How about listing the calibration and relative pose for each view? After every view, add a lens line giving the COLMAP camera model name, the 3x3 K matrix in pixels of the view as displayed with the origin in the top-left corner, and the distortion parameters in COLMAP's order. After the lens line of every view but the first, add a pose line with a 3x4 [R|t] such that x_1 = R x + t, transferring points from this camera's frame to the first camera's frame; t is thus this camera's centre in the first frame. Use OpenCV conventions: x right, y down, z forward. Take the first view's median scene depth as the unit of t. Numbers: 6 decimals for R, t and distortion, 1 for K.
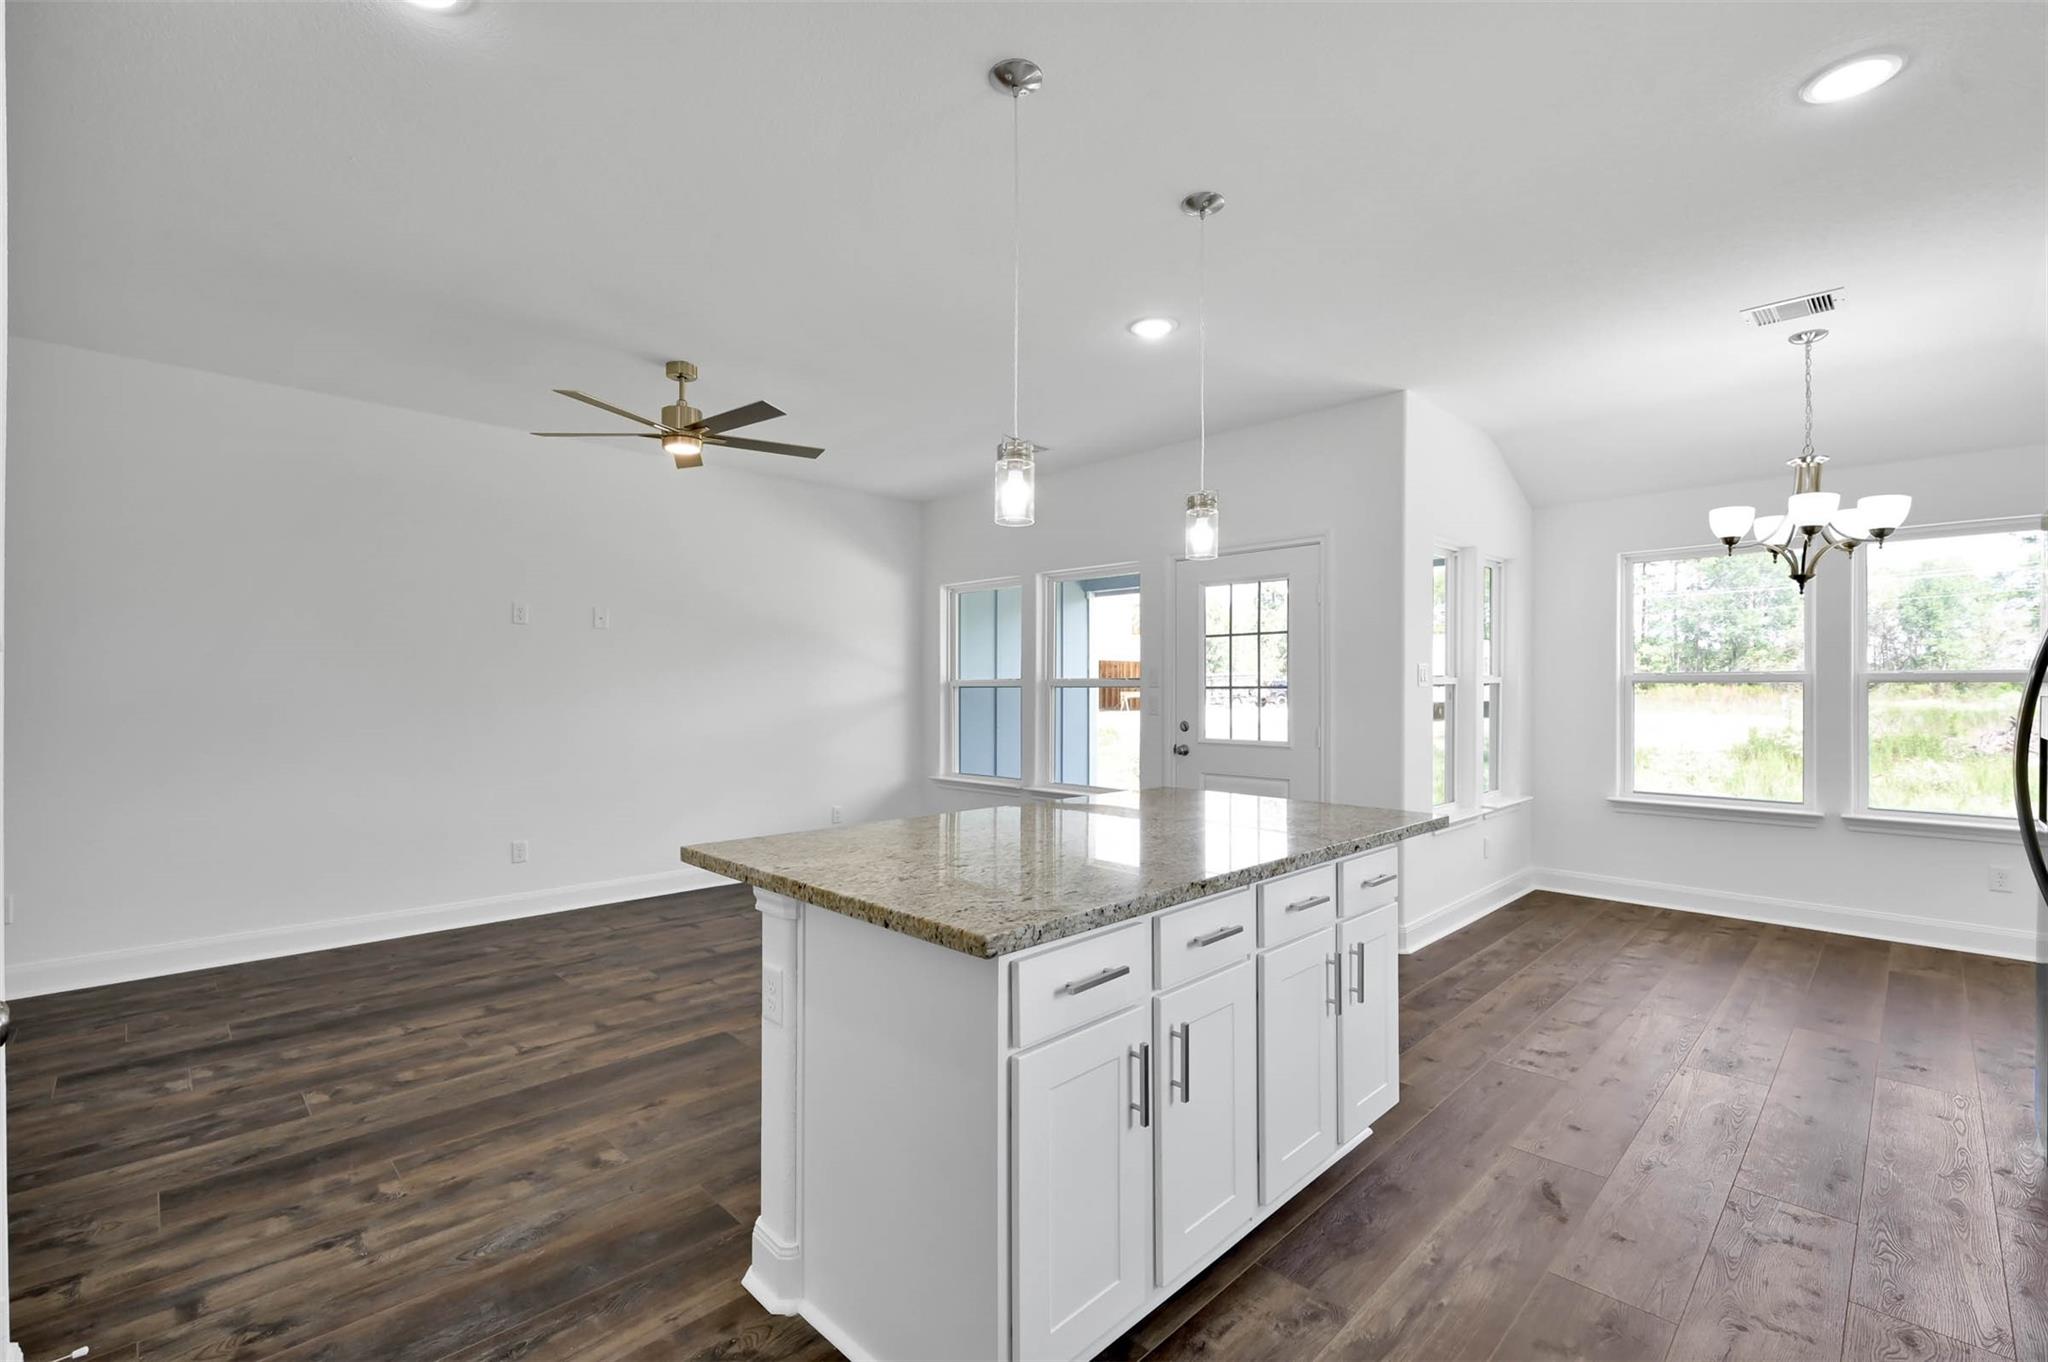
lens RADIAL K [[893.4, 0, 1012.3], [0, 893.4, 686.0], [0, 0, 1]] dist [0.001844, 0.000109]
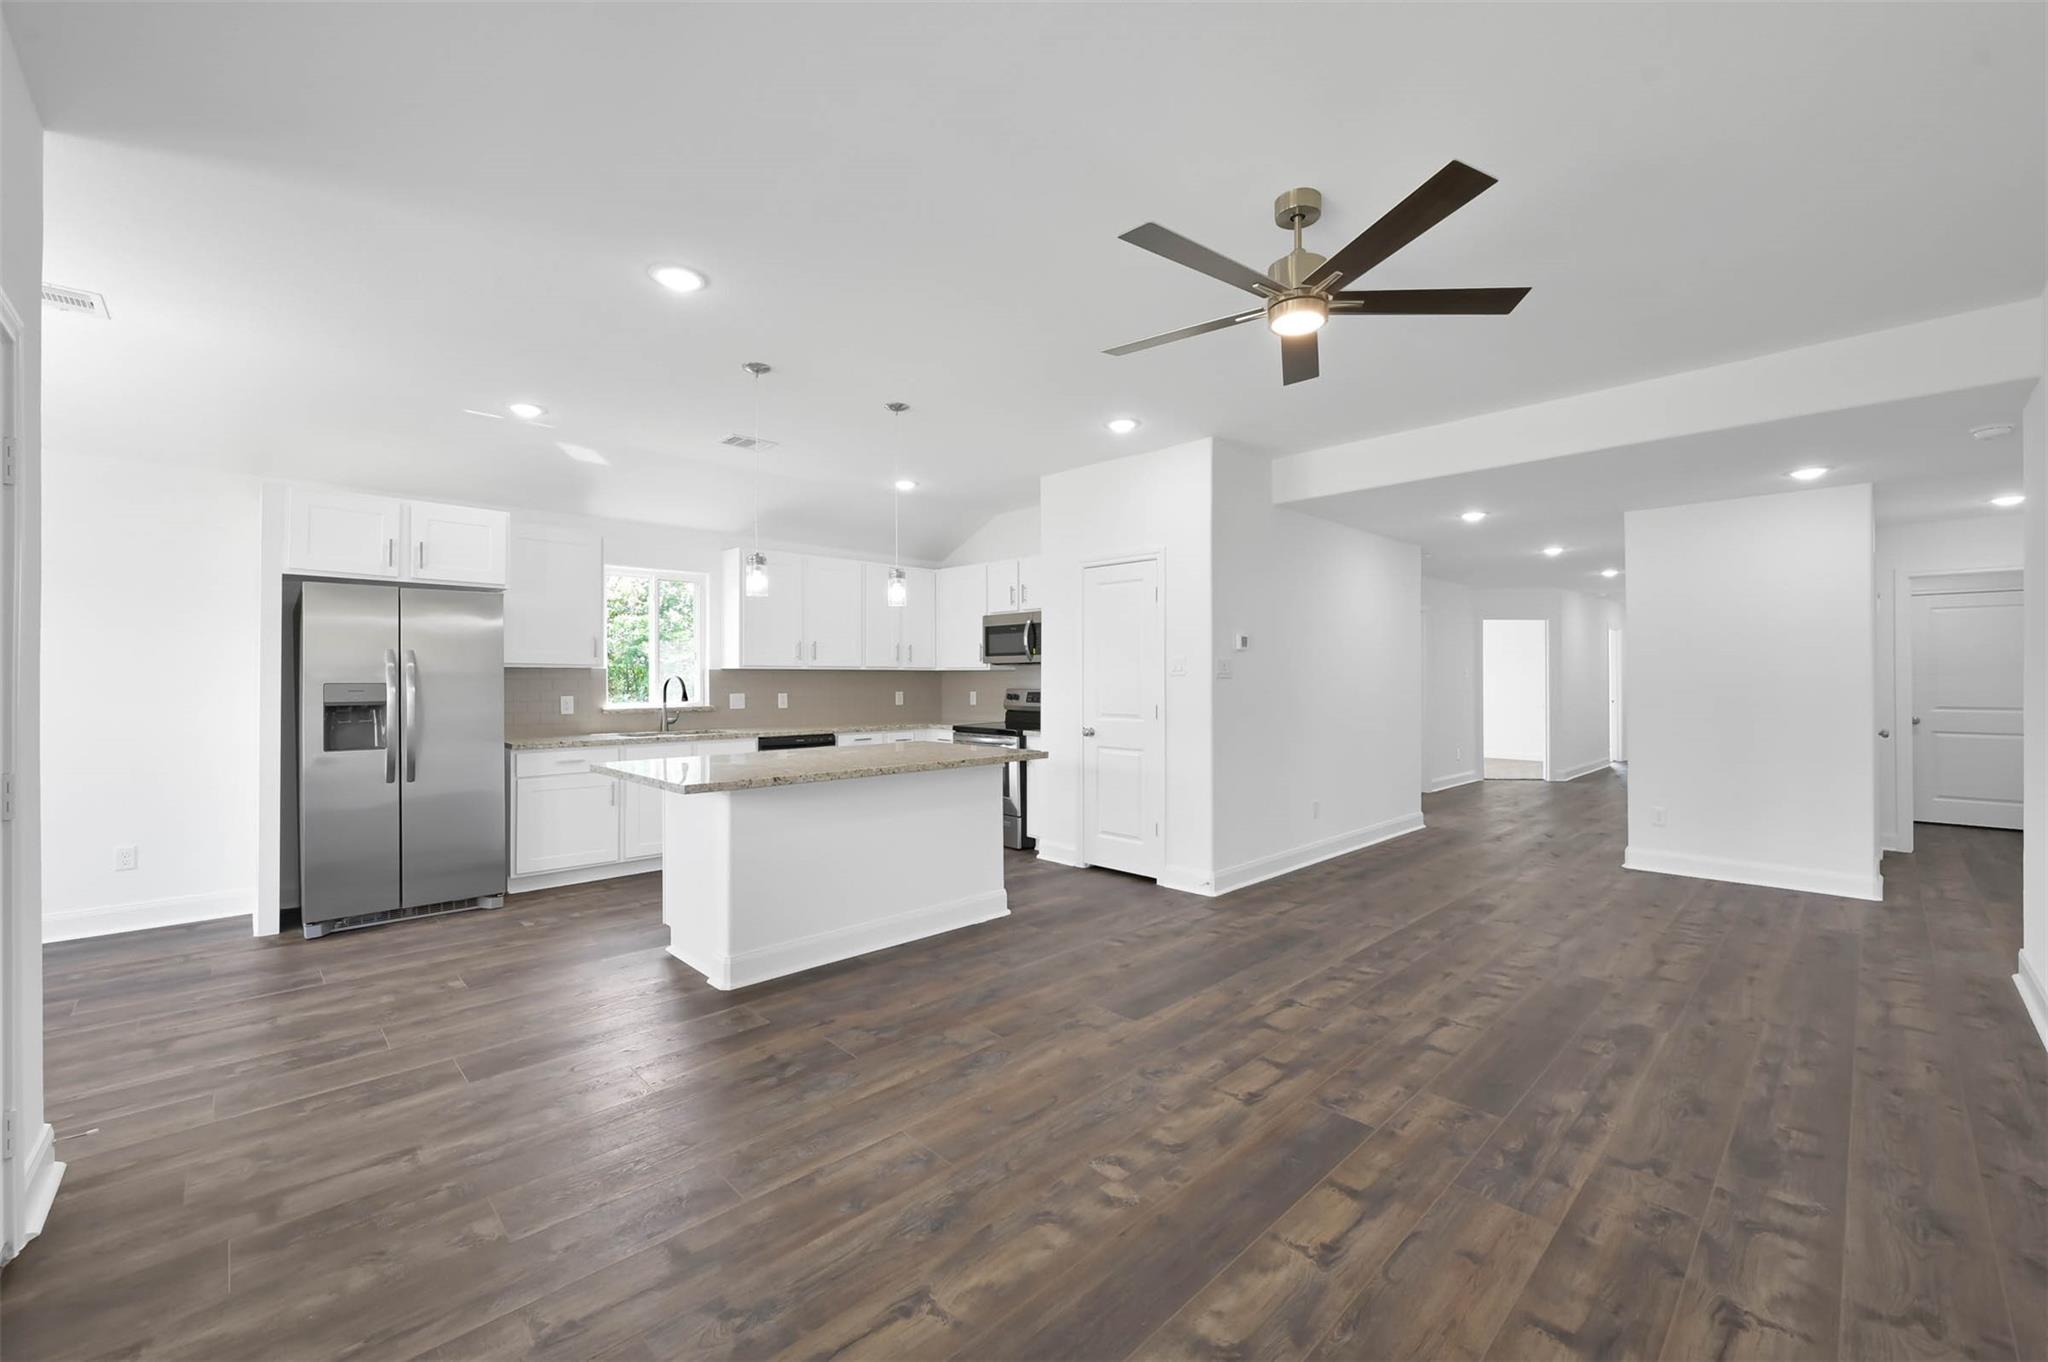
lens RADIAL K [[817.6, 0, 1034.0], [0, 817.6, 678.6], [0, 0, 1]] dist [0.001492, -0.000101]
pose [[-0.999960, -0.001363, -0.008821, -0.201407], [-0.001336, 0.999994, -0.003084, 0.005585], [0.008825, -0.003072, -0.999956, 1.929289]]
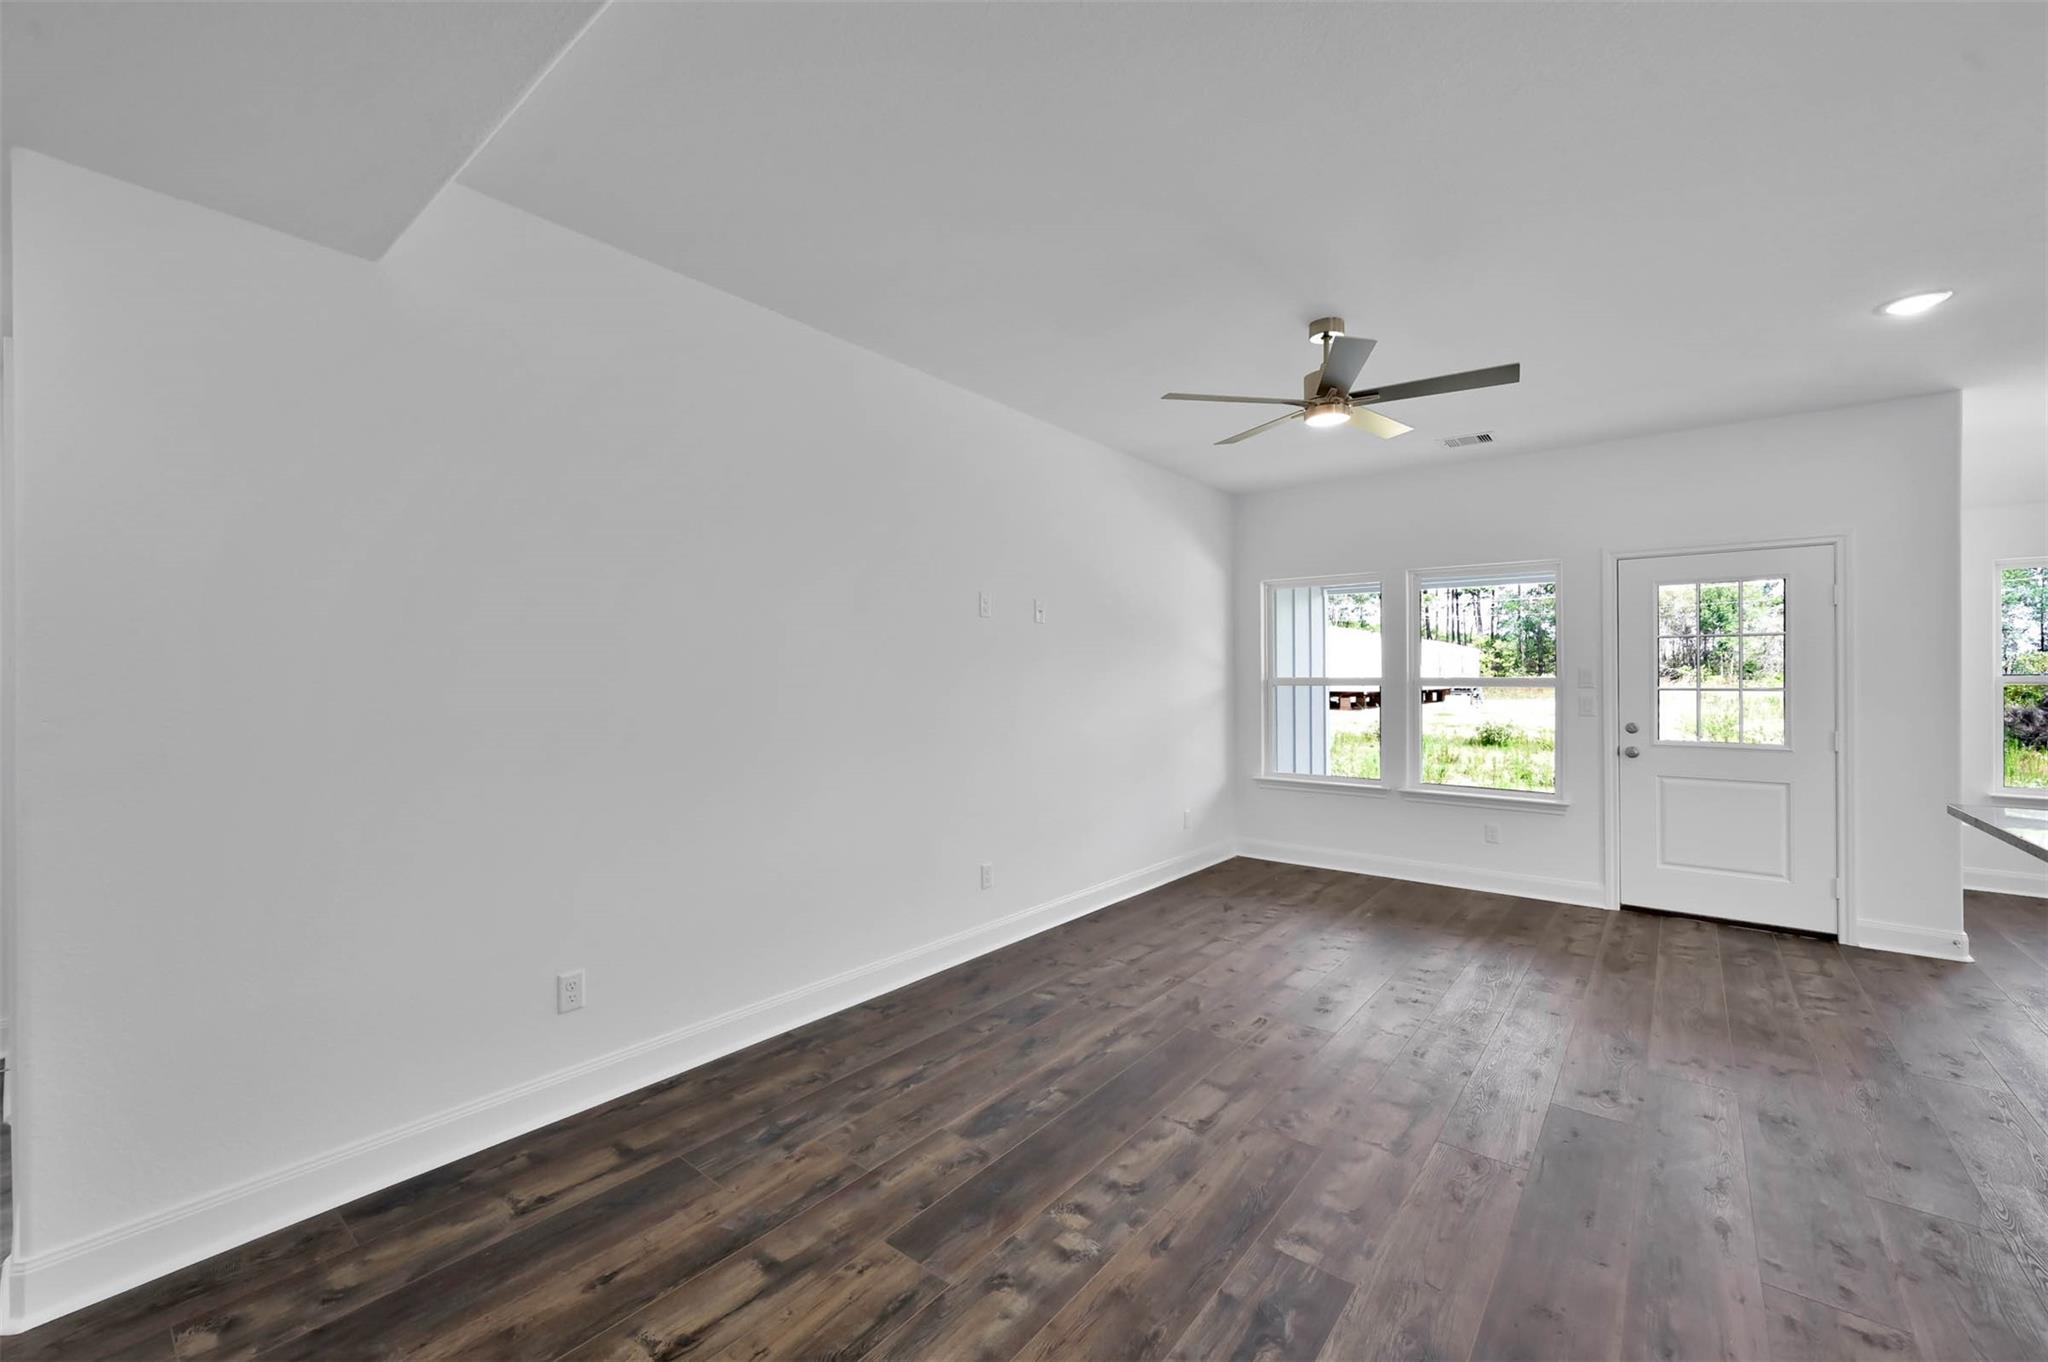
lens RADIAL K [[817.6, 0, 1034.0], [0, 817.6, 678.6], [0, 0, 1]] dist [0.001492, -0.000101]
pose [[0.991957, 0.000379, 0.126575, -0.917321], [-0.001002, 0.999988, 0.004855, -0.020489], [-0.126572, -0.004943, 0.991945, 0.294022]]
